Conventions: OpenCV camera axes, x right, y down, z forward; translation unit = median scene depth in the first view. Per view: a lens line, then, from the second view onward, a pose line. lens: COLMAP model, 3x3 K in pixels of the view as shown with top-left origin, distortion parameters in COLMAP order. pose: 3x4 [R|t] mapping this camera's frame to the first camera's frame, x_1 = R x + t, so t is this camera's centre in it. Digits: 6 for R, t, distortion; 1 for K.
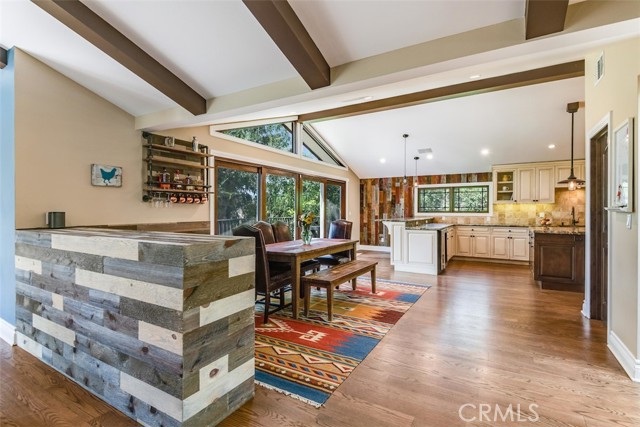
lens RADIAL K [[308.7, 0, 320.0], [0, 308.7, 213.5], [0, 0, 1]] dist [0.003039, 0.000122]
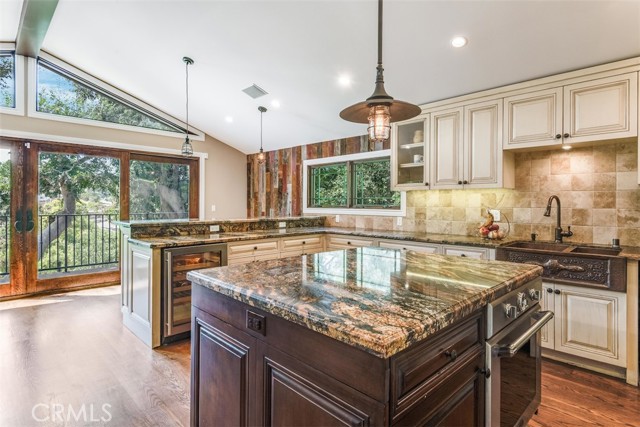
lens RADIAL K [[334.1, 0, 318.5], [0, 334.1, 203.6], [0, 0, 1]] dist [0.017574, -0.000132]
pose [[0.968535, 0.003367, -0.248855, 0.583941], [-0.005652, 0.999948, -0.008468, -0.006418], [0.248814, 0.009608, 0.968504, 0.464871]]
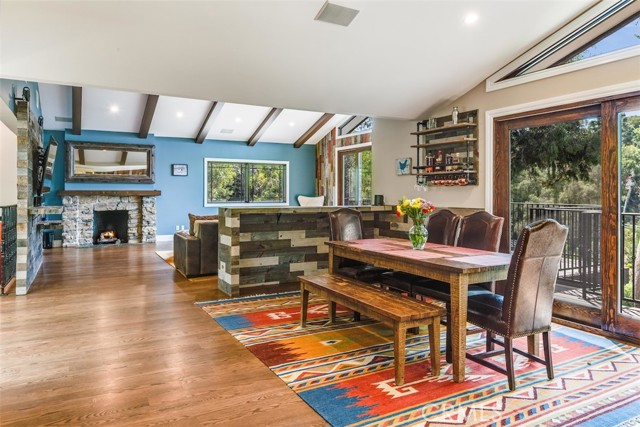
lens RADIAL K [[433.6, 0, 316.6], [0, 433.6, 195.0], [0, 0, 1]] dist [0.031721, 0.002101]
pose [[-0.509423, 0.000336, -0.860516, 0.466930], [-0.012038, 0.999899, 0.007517, -0.007057], [0.860432, 0.014188, -0.509368, 0.741080]]
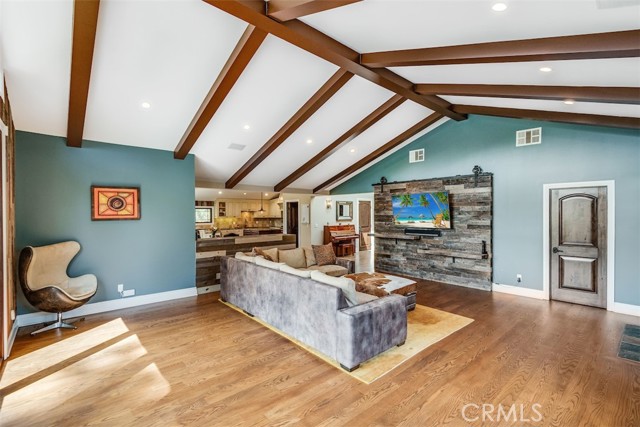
lens RADIAL K [[296.1, 0, 320.0], [0, 296.1, 213.5], [0, 0, 1]] dist [0.000893, -0.000116]
pose [[0.301898, -0.003122, 0.953335, -1.015341], [0.016378, 0.999864, -0.001912, -0.047084], [-0.953199, 0.016191, 0.301908, -0.170639]]
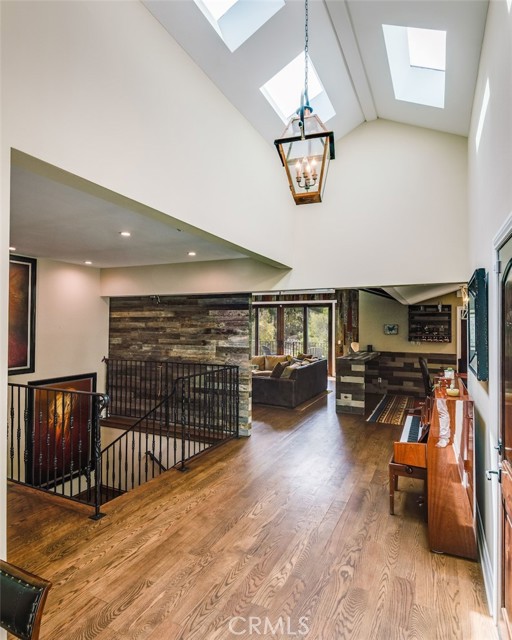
lens RADIAL K [[376.9, 0, 256.0], [0, 376.9, 320.0], [0, 0, 1]] dist [-0.001303, -0.000428]
pose [[0.095220, -0.013385, -0.995366, 0.865895], [-0.021245, 0.999655, -0.015475, -0.058196], [0.995230, 0.022620, 0.094903, -0.092983]]
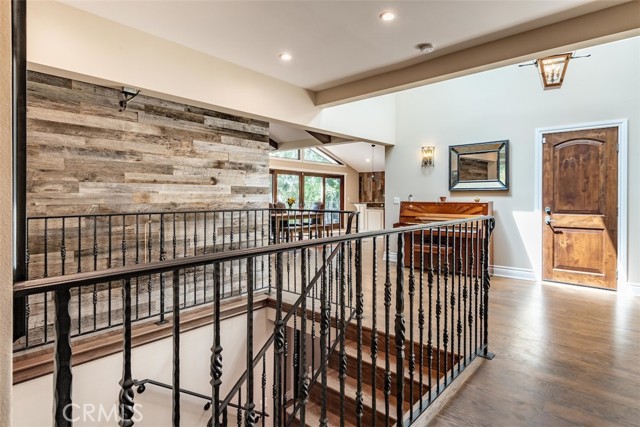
lens RADIAL K [[343.6, 0, 320.0], [0, 343.6, 213.5], [0, 0, 1]] dist [0.016538, -0.000084]
pose [[0.983796, 0.012459, -0.178859, 0.297958], [-0.005782, 0.999268, 0.037804, 0.009738], [0.179199, -0.036157, 0.983148, -0.611401]]
